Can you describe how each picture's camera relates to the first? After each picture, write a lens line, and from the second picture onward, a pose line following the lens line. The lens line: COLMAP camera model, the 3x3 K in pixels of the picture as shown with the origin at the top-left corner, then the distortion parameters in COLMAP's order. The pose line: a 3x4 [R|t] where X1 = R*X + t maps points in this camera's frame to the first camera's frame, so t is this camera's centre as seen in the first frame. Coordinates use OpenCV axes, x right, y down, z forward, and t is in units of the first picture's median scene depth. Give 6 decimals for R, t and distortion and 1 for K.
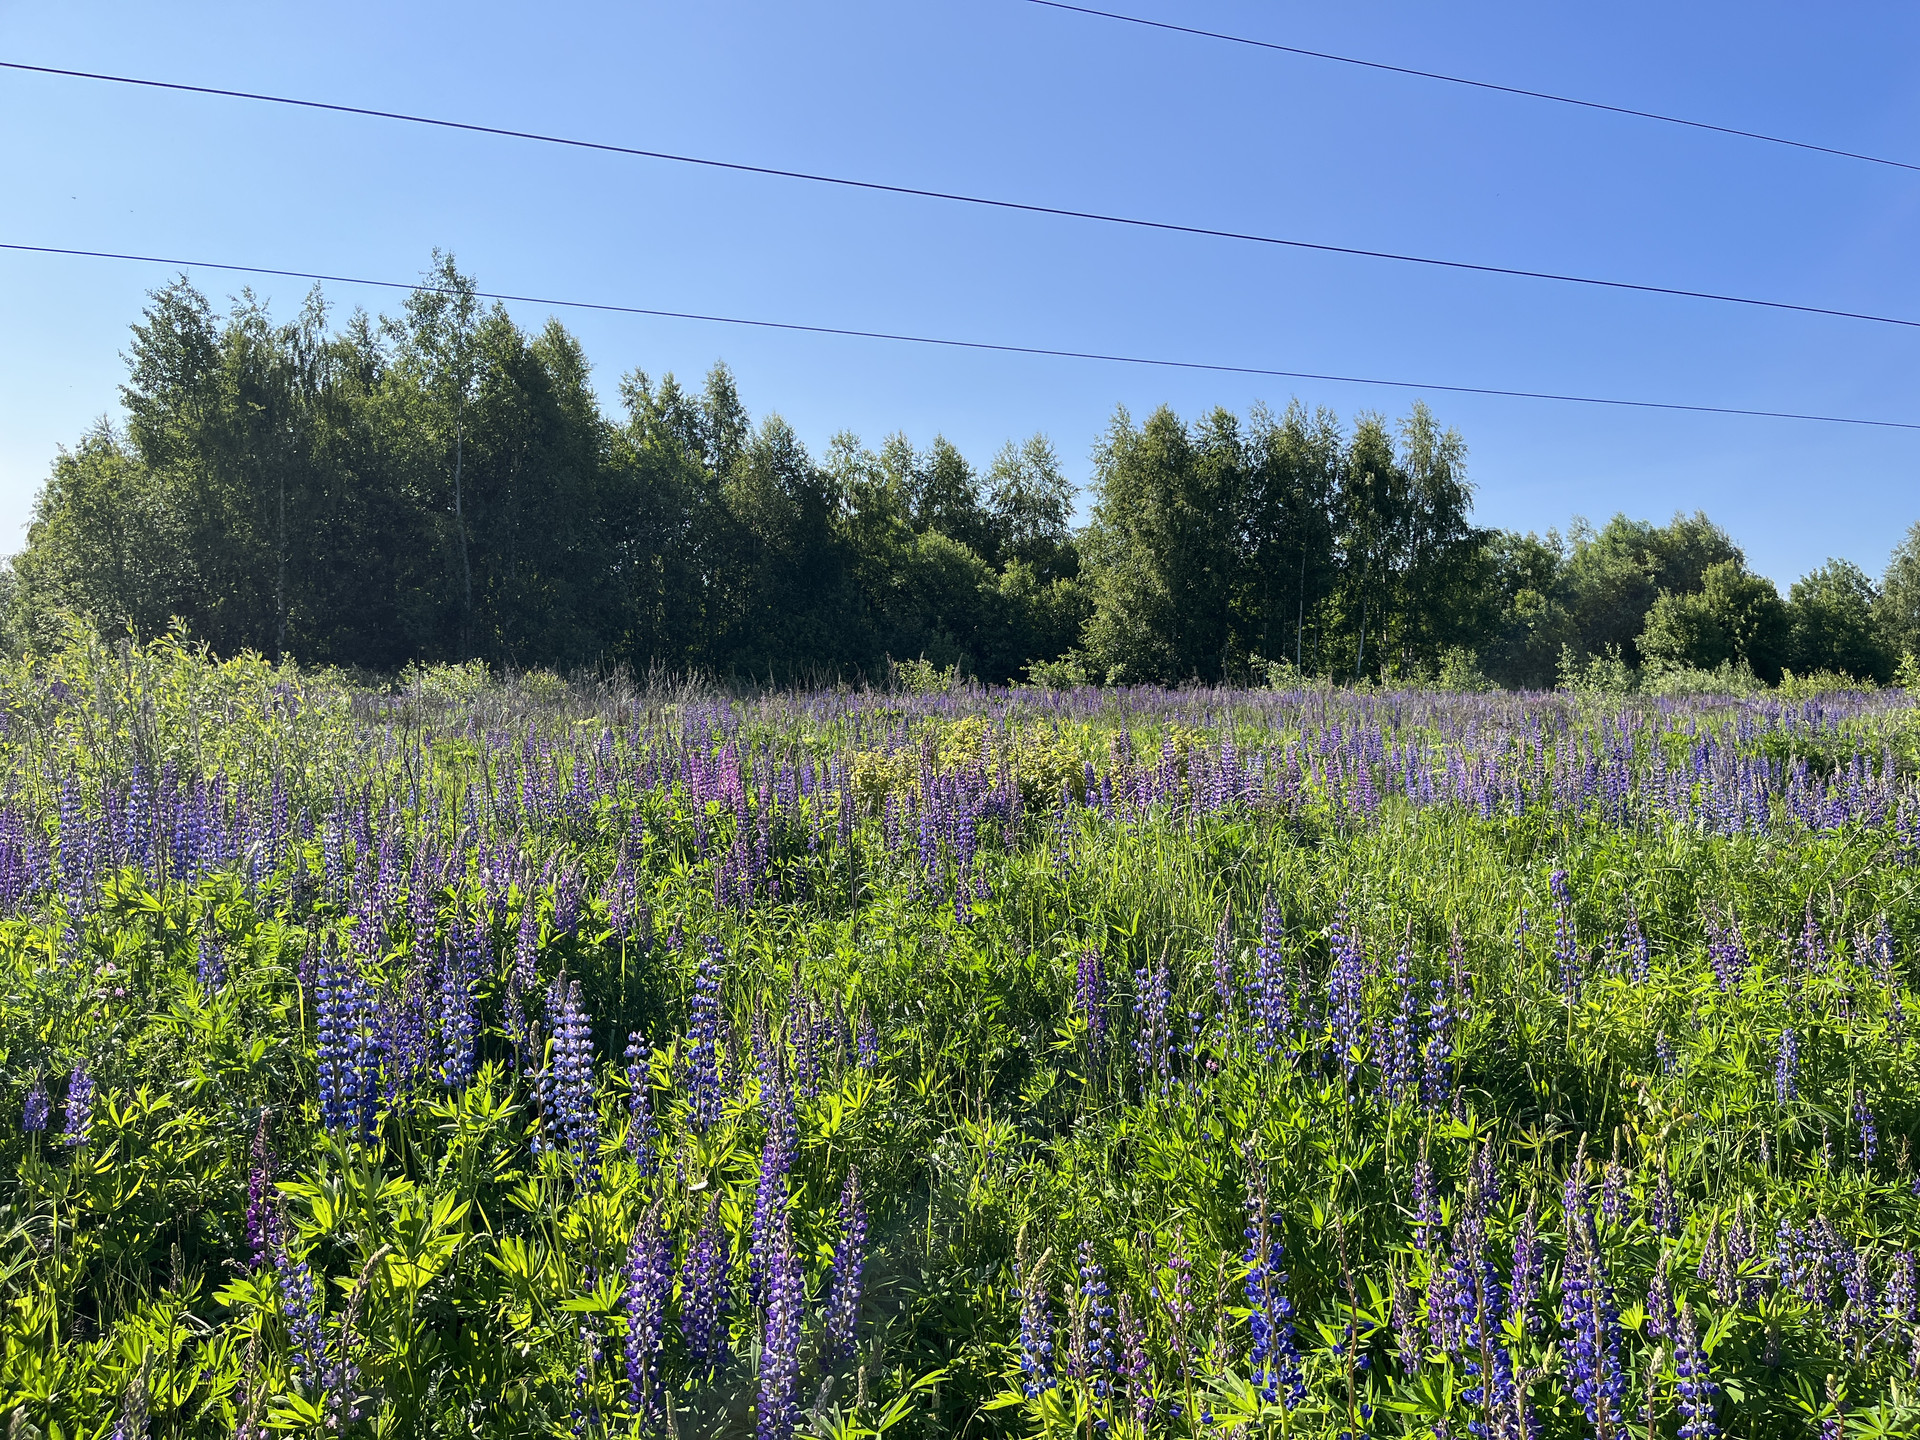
lens RADIAL K [[1451.0, 0, 979.7], [0, 1451.0, 722.6], [0, 0, 1]] dist [0.072374, -0.096304]
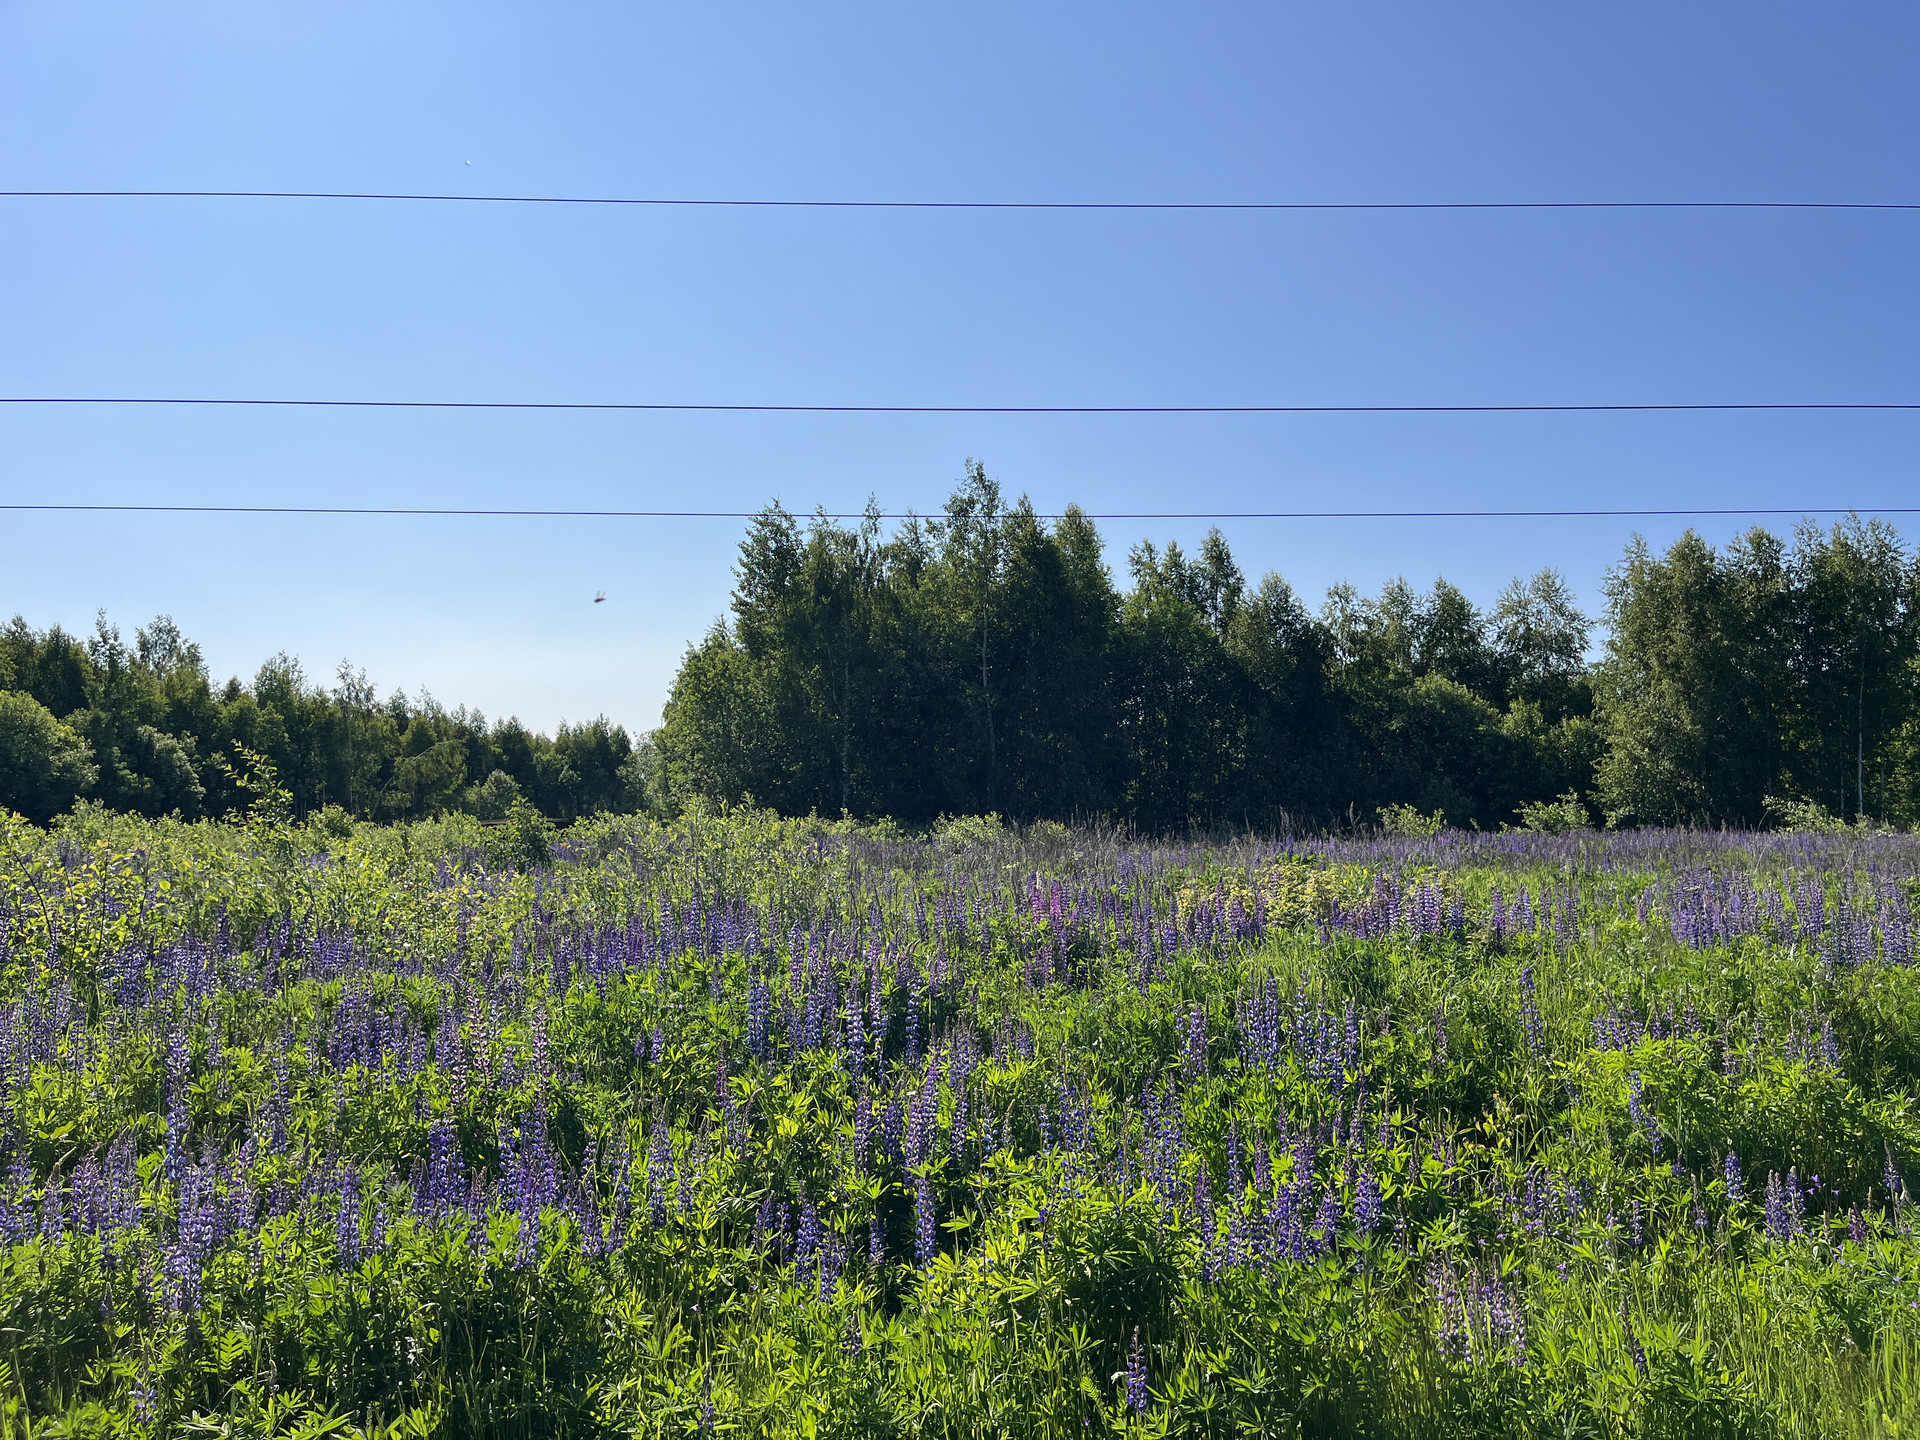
lens RADIAL K [[1451.0, 0, 979.7], [0, 1451.0, 722.6], [0, 0, 1]] dist [0.072374, -0.096304]
pose [[0.935781, -0.036819, -0.350655, 0.190214], [0.001947, 0.995057, -0.099287, 0.001613], [0.352577, 0.092228, 0.931227, -0.287430]]
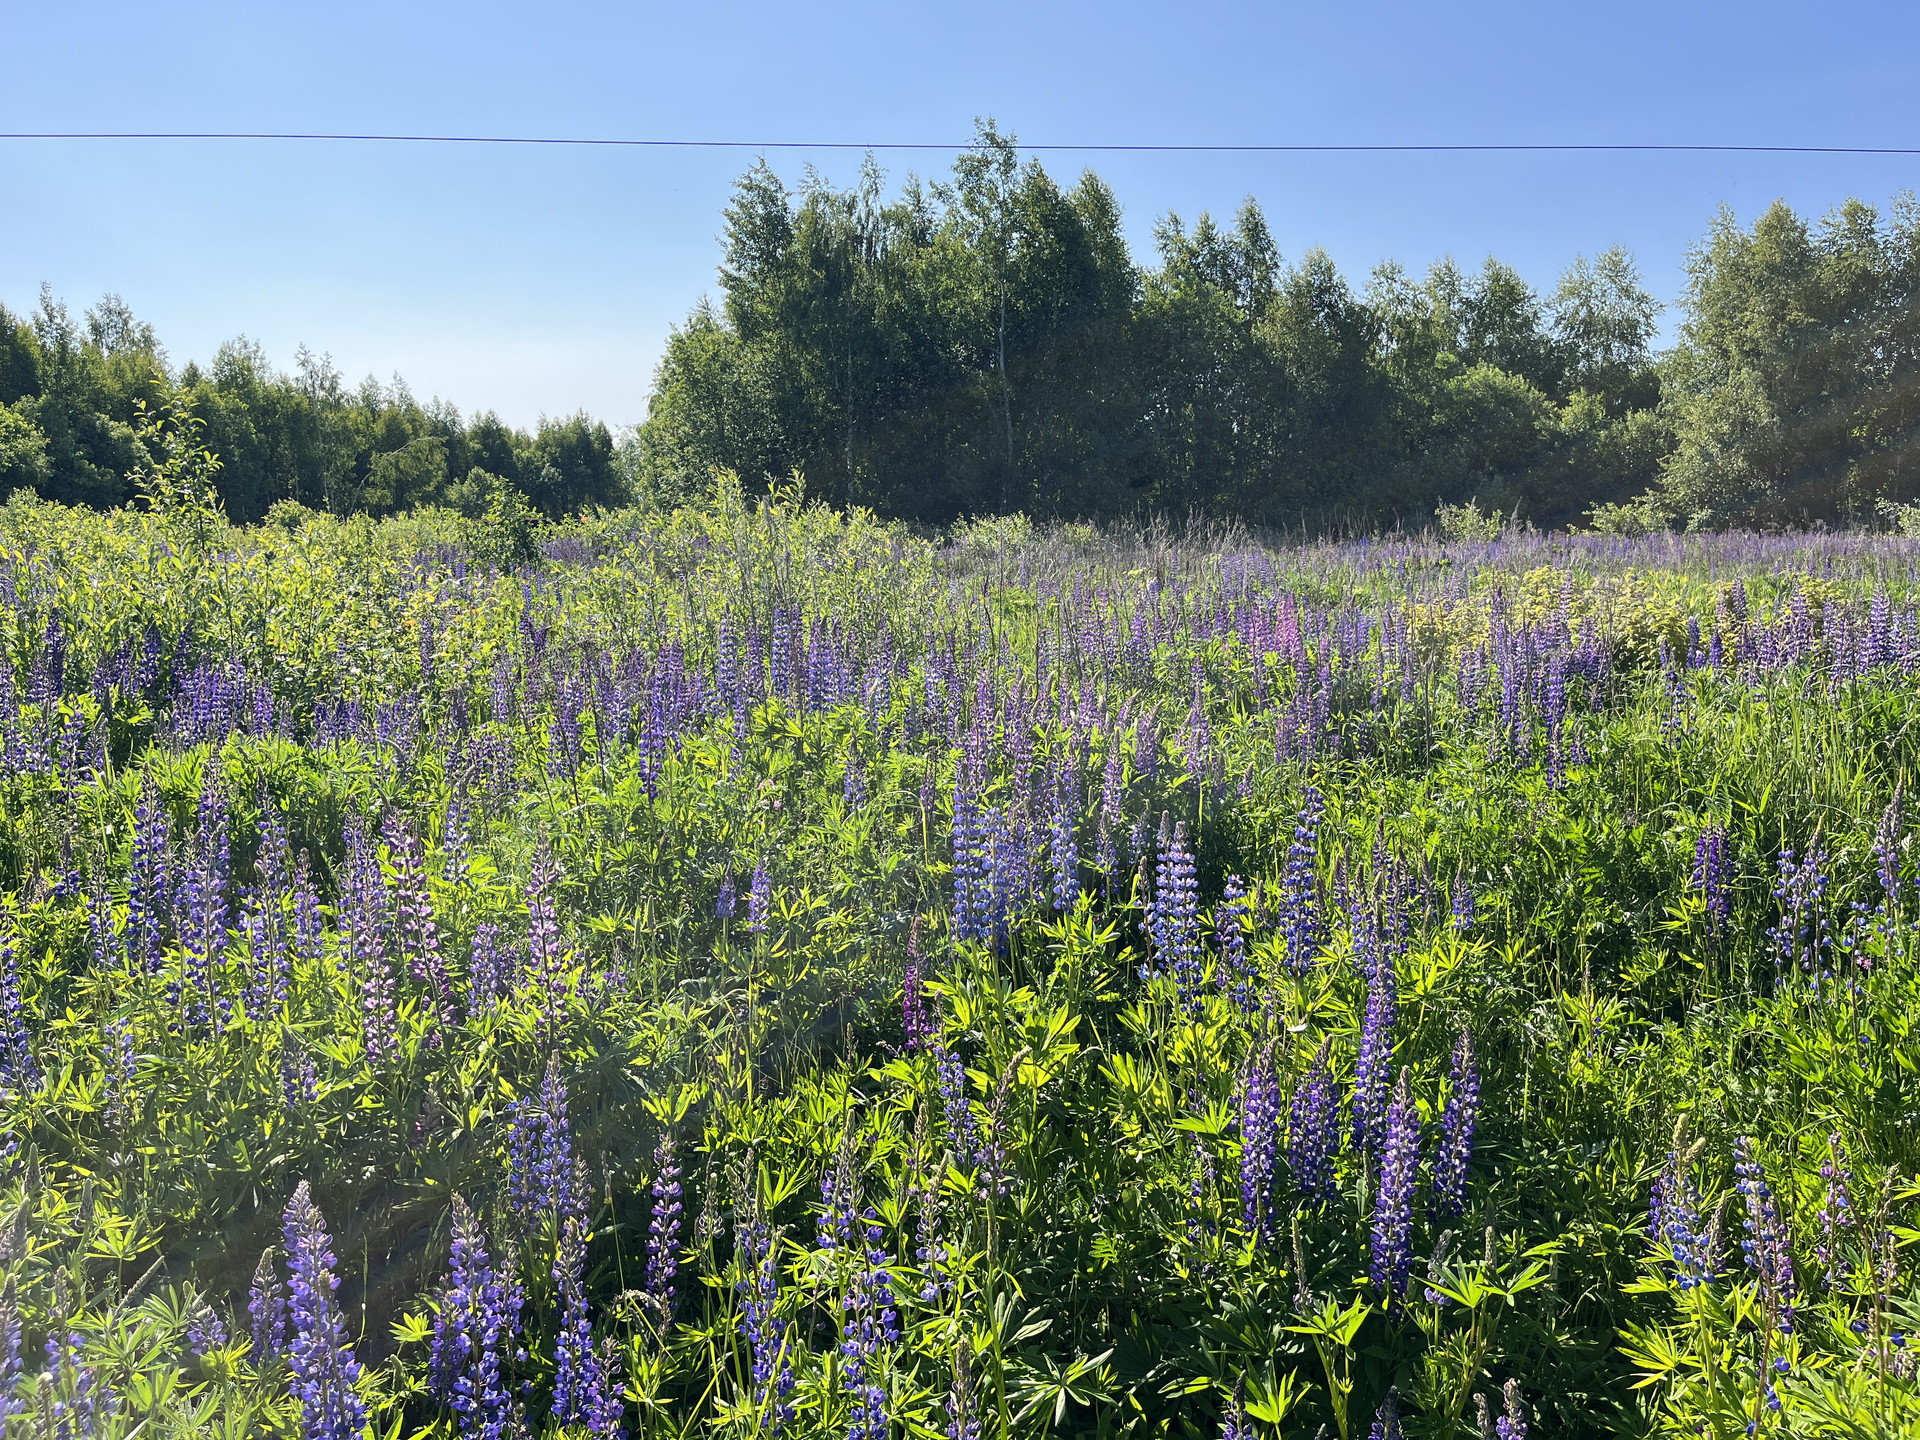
lens RADIAL K [[1452.7, 0, 971.8], [0, 1452.7, 725.8], [0, 0, 1]] dist [0.073712, -0.096971]
pose [[0.936558, 0.040134, -0.348208, -0.025787], [-0.003625, 0.994479, 0.104872, 0.000413], [0.350494, -0.096956, 0.931533, -0.004110]]
